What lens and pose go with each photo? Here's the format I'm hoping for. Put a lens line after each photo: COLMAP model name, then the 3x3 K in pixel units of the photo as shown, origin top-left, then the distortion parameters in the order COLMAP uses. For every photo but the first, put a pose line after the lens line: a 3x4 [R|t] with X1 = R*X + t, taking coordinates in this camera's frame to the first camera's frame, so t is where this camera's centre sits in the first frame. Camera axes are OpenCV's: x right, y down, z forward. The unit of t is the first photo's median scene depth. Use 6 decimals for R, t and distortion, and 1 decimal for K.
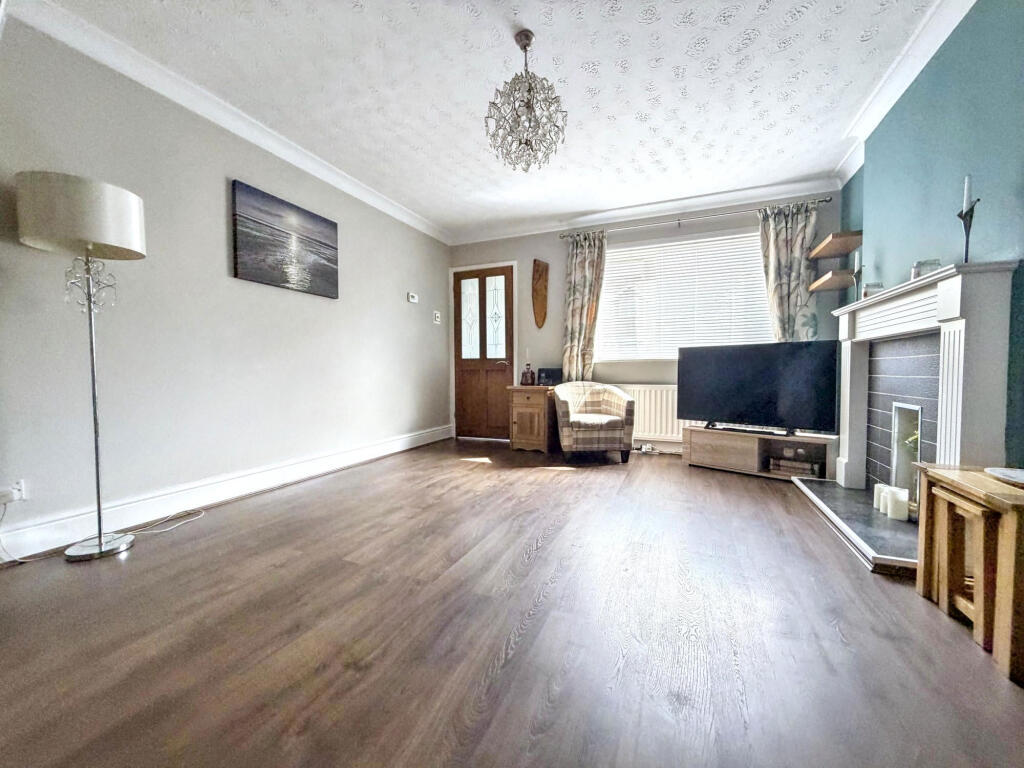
lens RADIAL K [[407.3, 0, 508.9], [0, 407.3, 385.6], [0, 0, 1]] dist [0.000240, 0.000211]
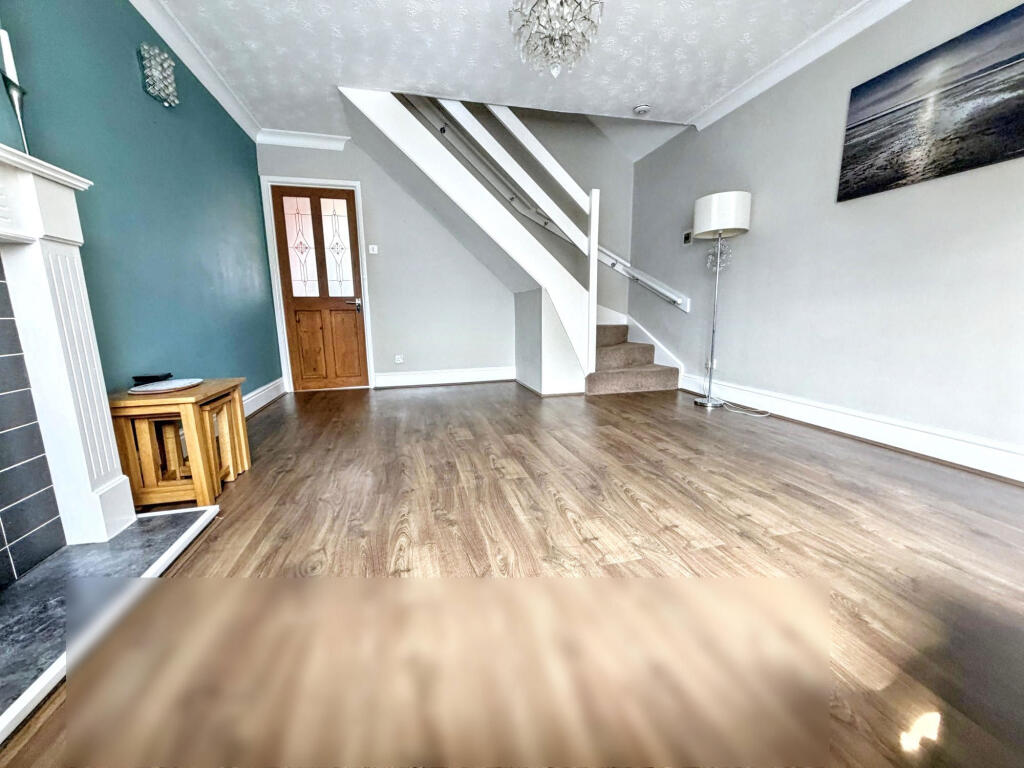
lens RADIAL K [[407.3, 0, 508.9], [0, 407.3, 385.6], [0, 0, 1]] dist [0.000240, 0.000211]
pose [[-0.796030, 0.120658, -0.593108, 0.563885], [-0.007704, 0.977829, 0.209262, -0.036798], [0.605208, 0.171148, -0.777452, 1.339832]]
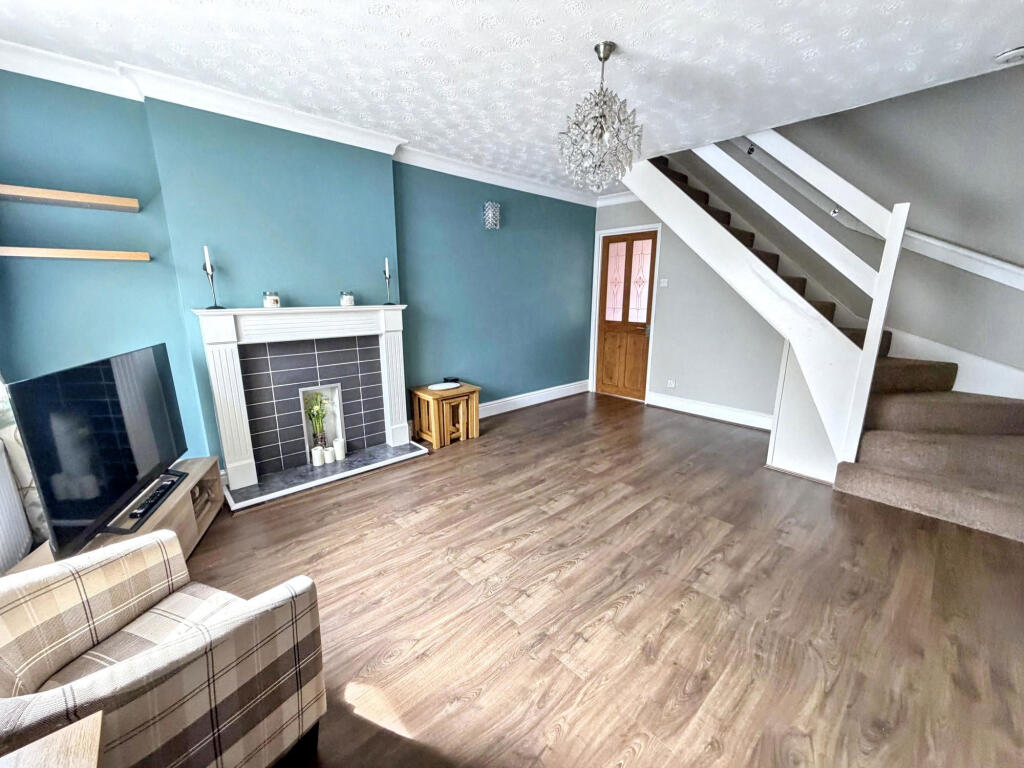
lens RADIAL K [[407.3, 0, 508.9], [0, 407.3, 385.6], [0, 0, 1]] dist [0.000240, 0.000211]
pose [[-0.910086, -0.091697, 0.404147, -0.162084], [0.016851, 0.966218, 0.257173, -0.252971], [-0.414077, 0.240860, -0.877797, 1.610372]]
